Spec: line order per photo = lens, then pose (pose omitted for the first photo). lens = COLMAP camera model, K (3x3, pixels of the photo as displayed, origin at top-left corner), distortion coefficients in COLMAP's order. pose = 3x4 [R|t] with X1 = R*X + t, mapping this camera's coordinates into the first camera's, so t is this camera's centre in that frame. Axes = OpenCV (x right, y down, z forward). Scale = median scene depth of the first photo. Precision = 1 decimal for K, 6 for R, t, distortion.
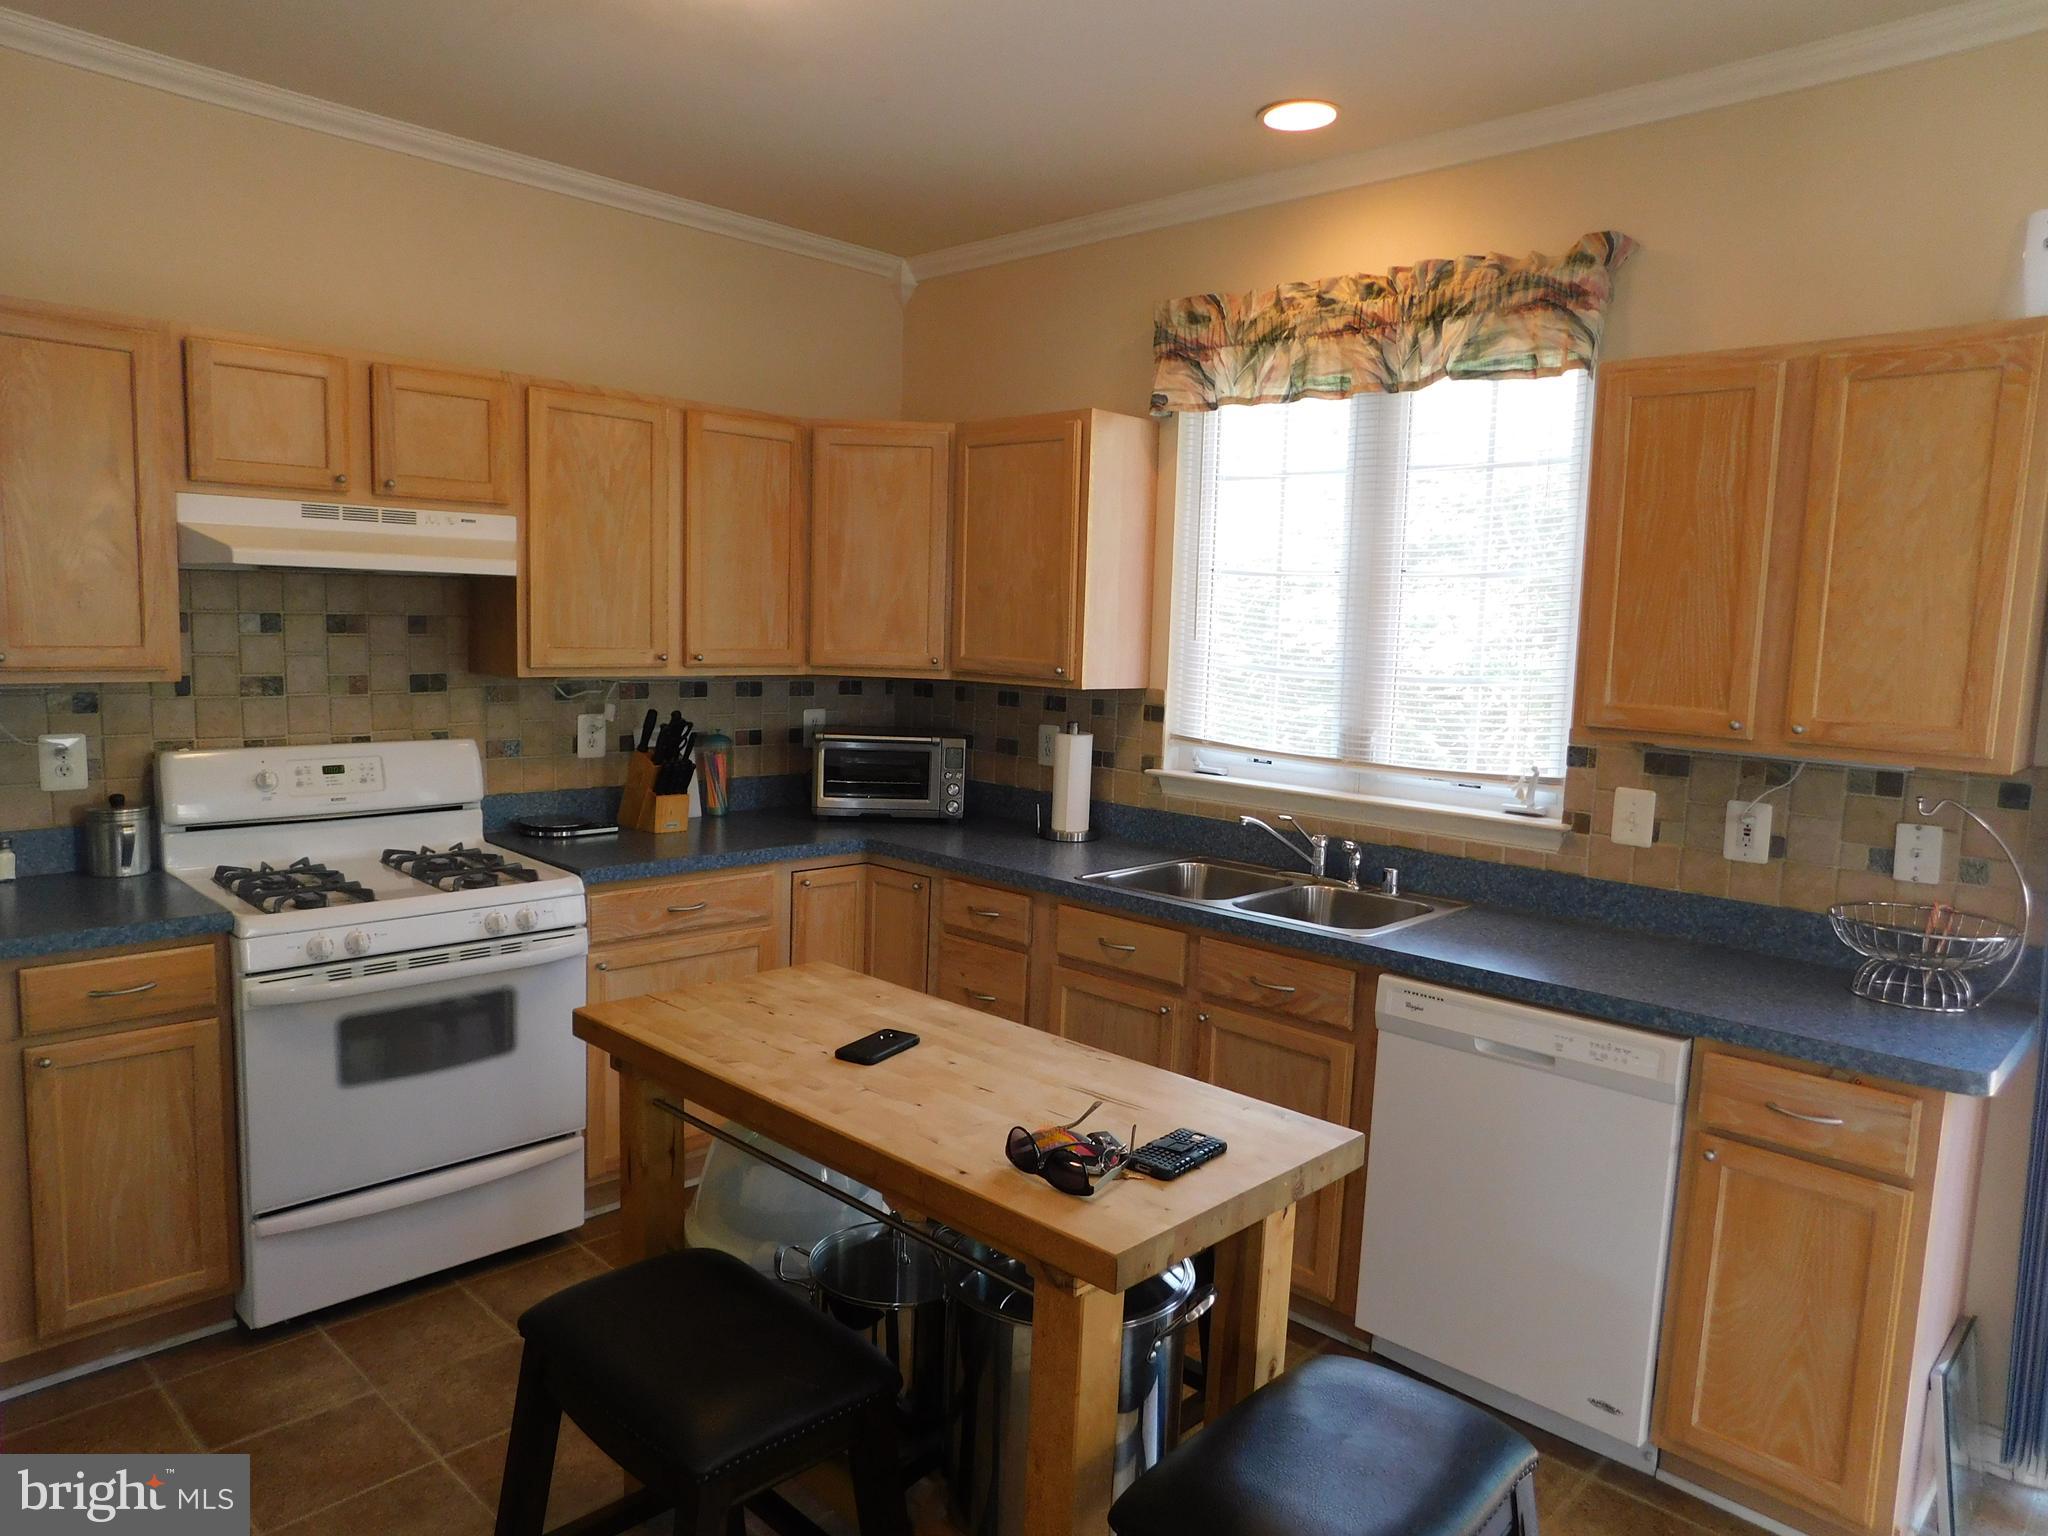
lens RADIAL K [[1349.6, 0, 1012.6], [0, 1349.6, 766.8], [0, 0, 1]] dist [-0.049417, 0.037352]
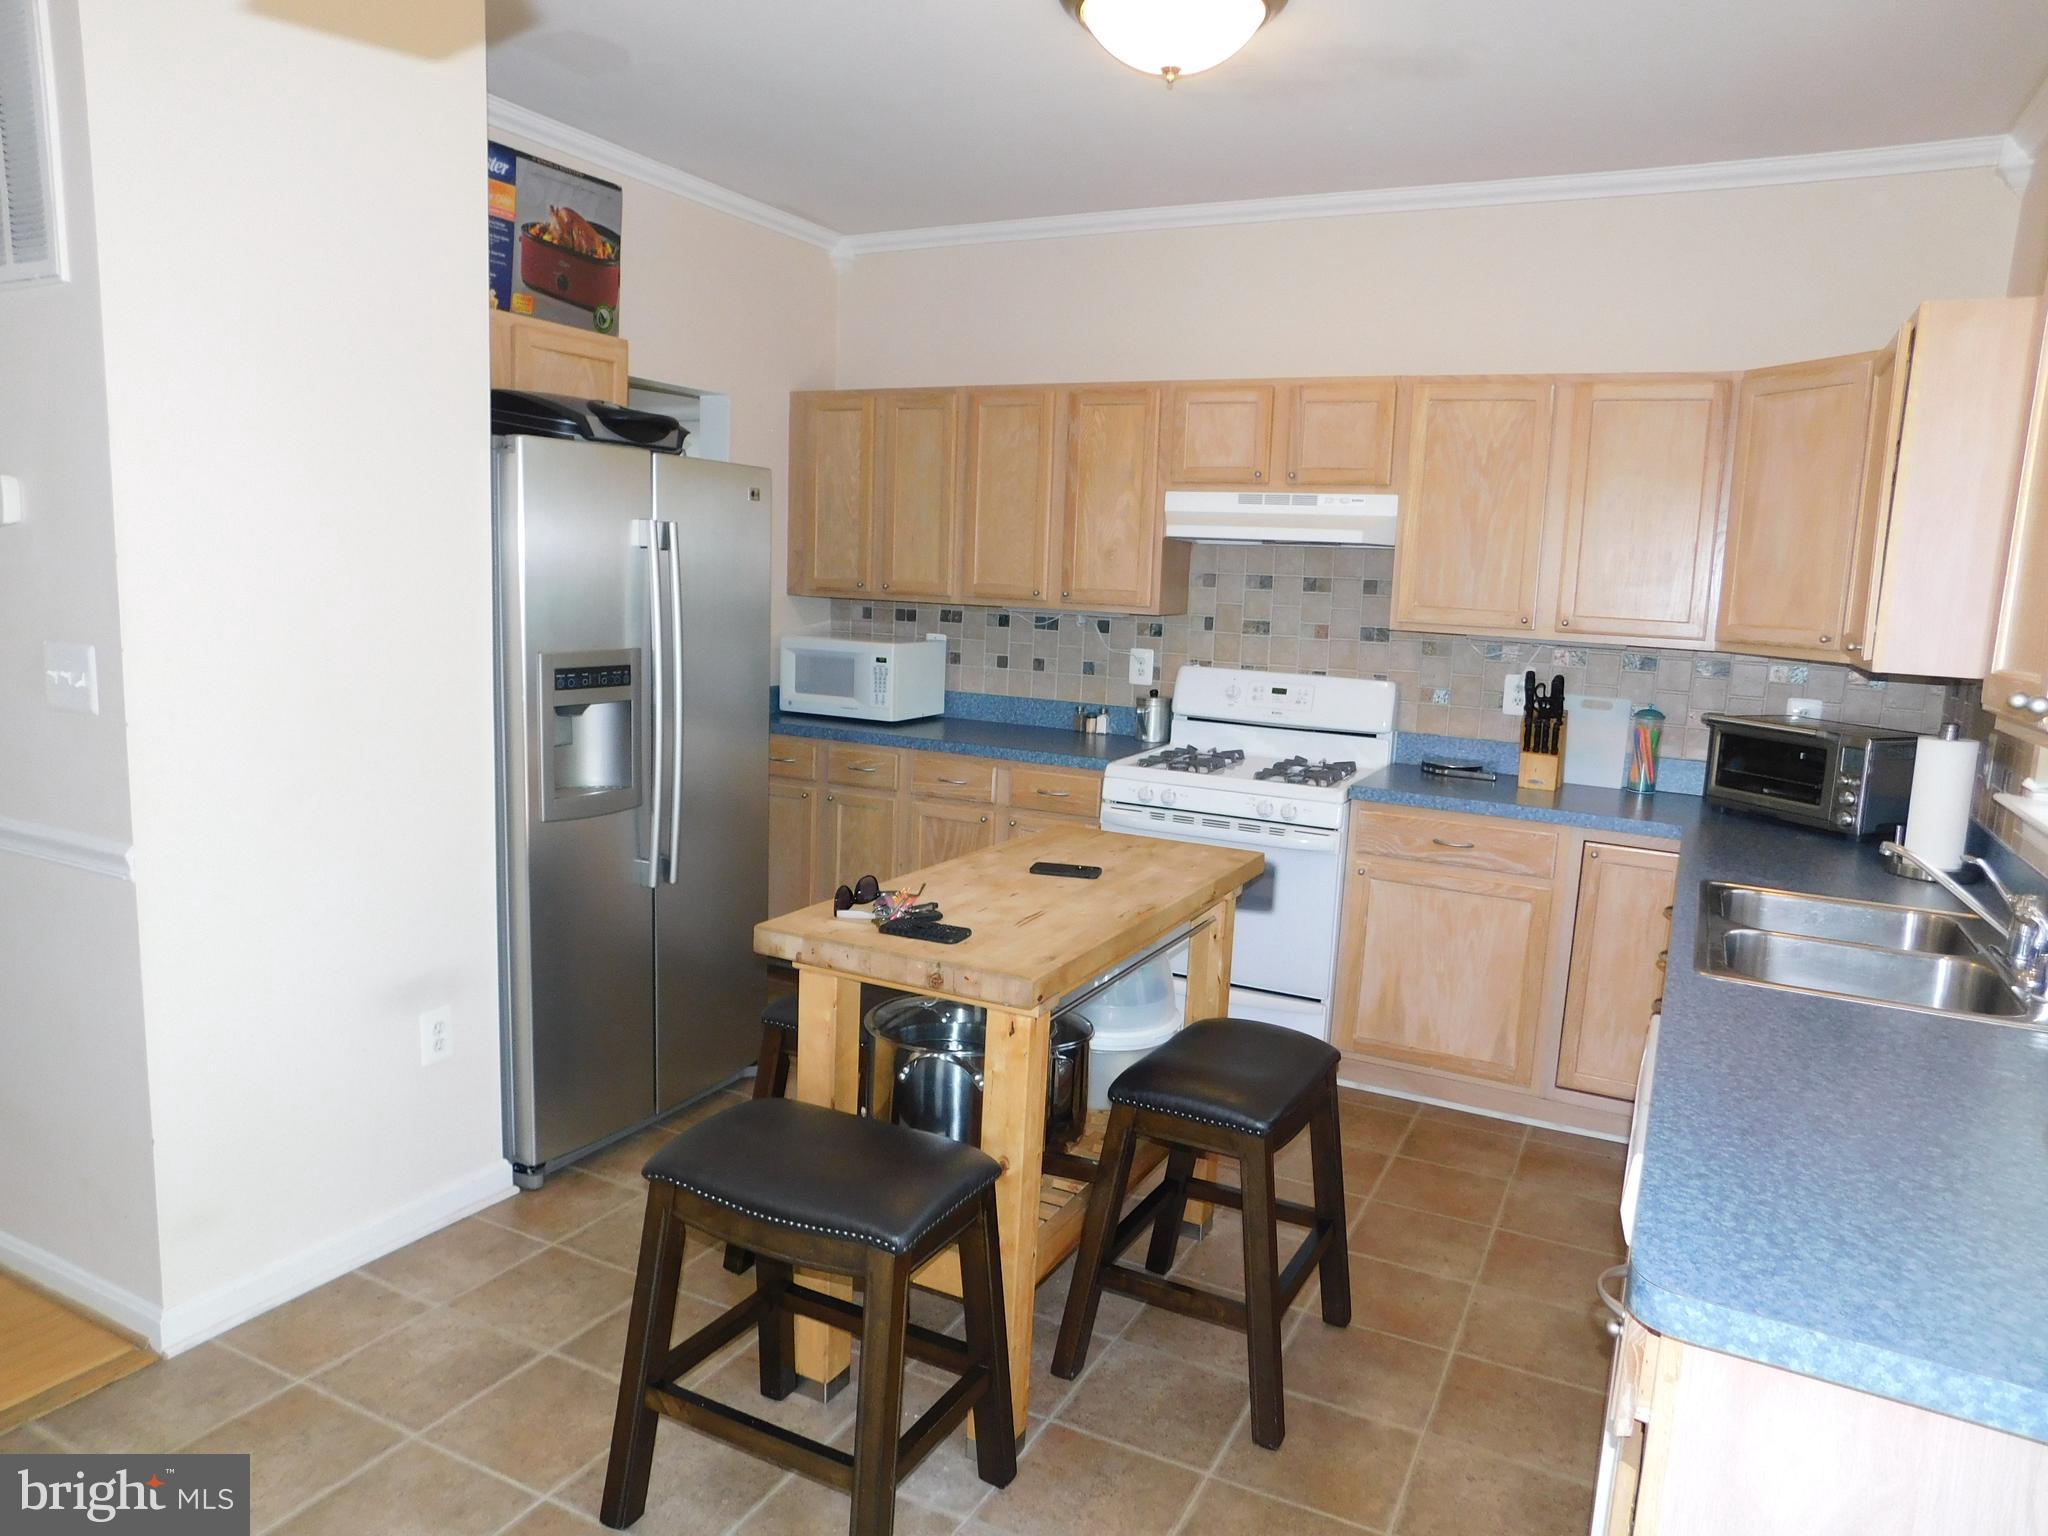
lens RADIAL K [[1349.6, 0, 1014.1], [0, 1349.6, 775.0], [0, 0, 1]] dist [-0.049417, 0.037352]
pose [[0.305108, 0.128141, -0.943657, 0.714455], [-0.139518, 0.986229, 0.088812, 0.002258], [0.942042, 0.104560, 0.318784, 0.326553]]
